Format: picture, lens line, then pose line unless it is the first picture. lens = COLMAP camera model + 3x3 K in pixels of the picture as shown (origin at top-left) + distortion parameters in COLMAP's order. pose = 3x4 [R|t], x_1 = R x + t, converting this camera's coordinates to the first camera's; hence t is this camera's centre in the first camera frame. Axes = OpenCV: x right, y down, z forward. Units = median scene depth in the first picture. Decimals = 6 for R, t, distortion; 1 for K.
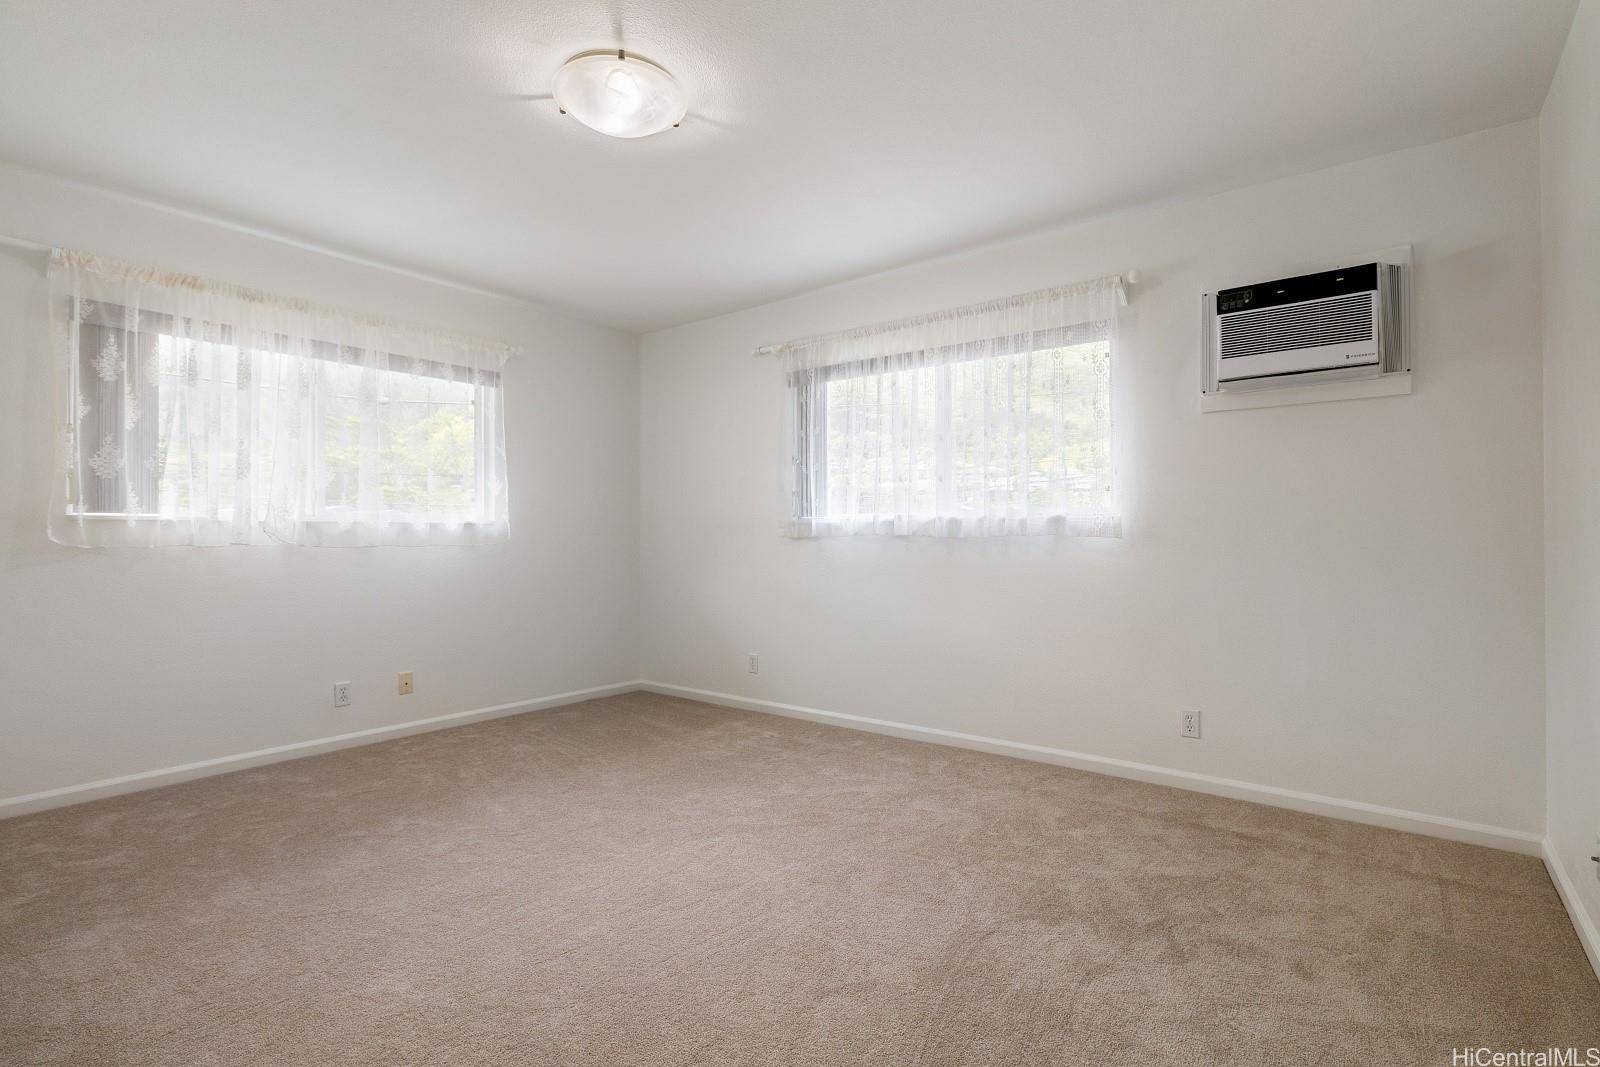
lens RADIAL K [[753.5, 0, 791.2], [0, 753.5, 530.4], [0, 0, 1]] dist [-0.002324, -0.000445]
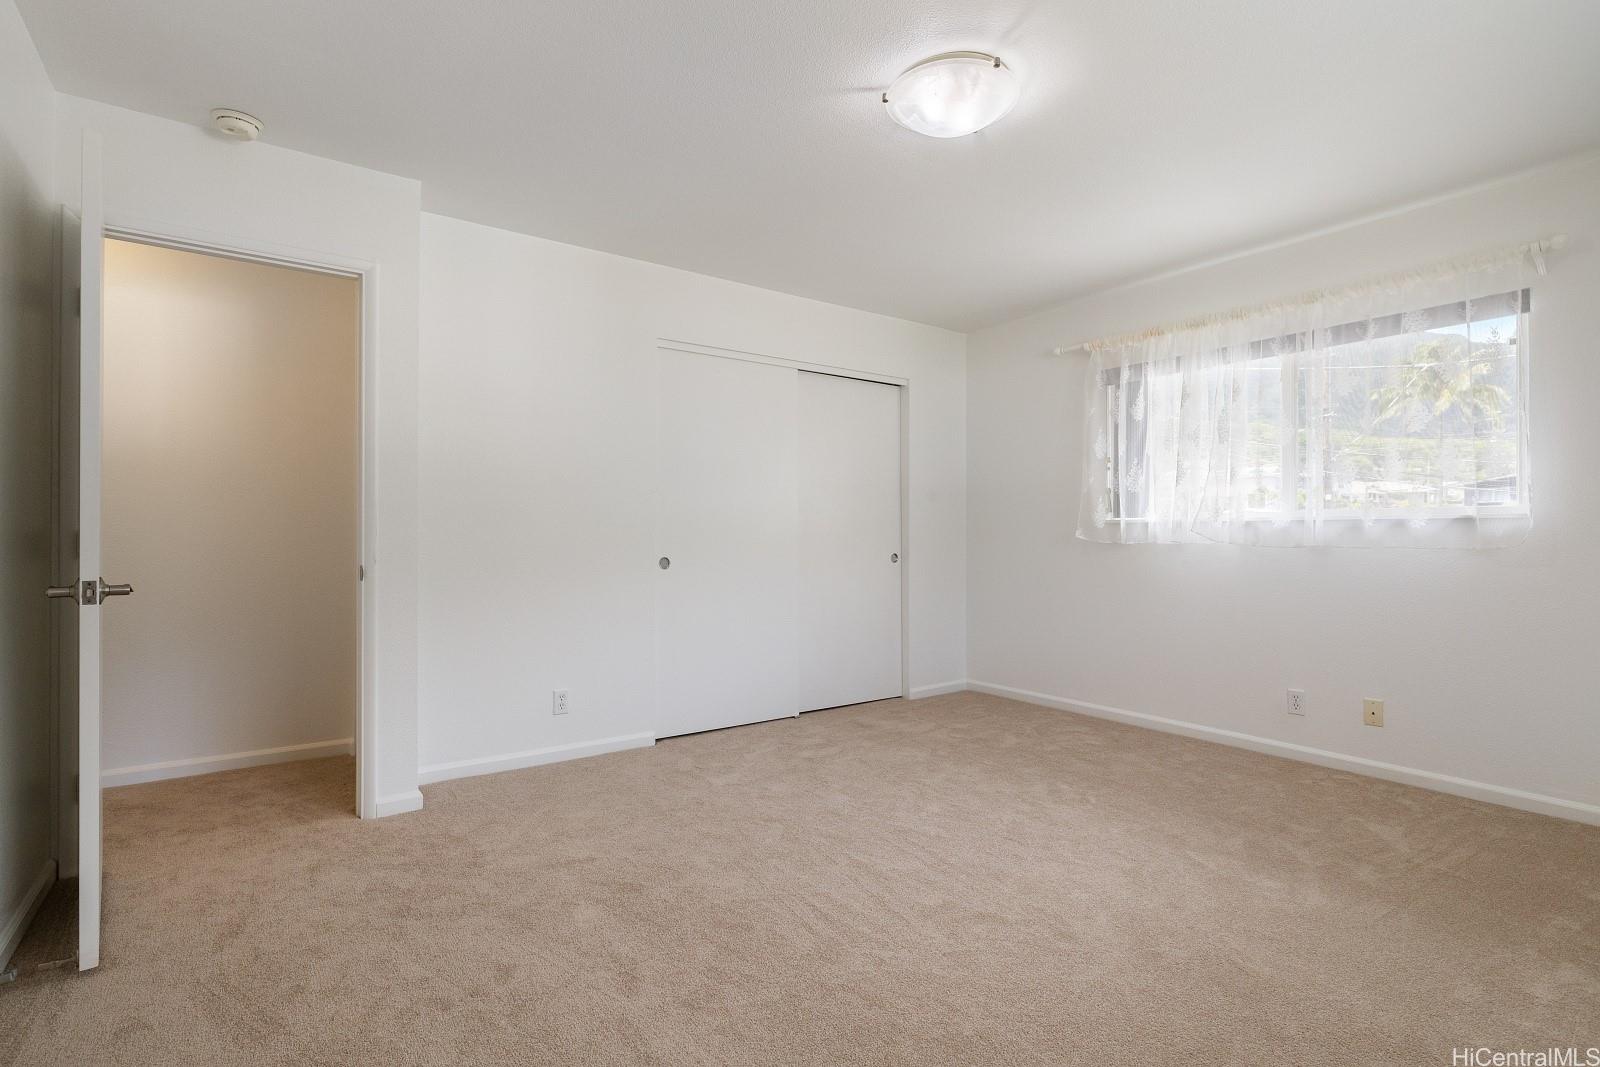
lens RADIAL K [[753.5, 0, 790.9], [0, 753.5, 536.3], [0, 0, 1]] dist [-0.002324, -0.000445]
pose [[-0.256493, 0.002107, -0.966544, 0.528098], [0.003976, 0.999991, 0.001125, 0.005612], [0.966538, -0.003554, -0.256500, 0.686870]]
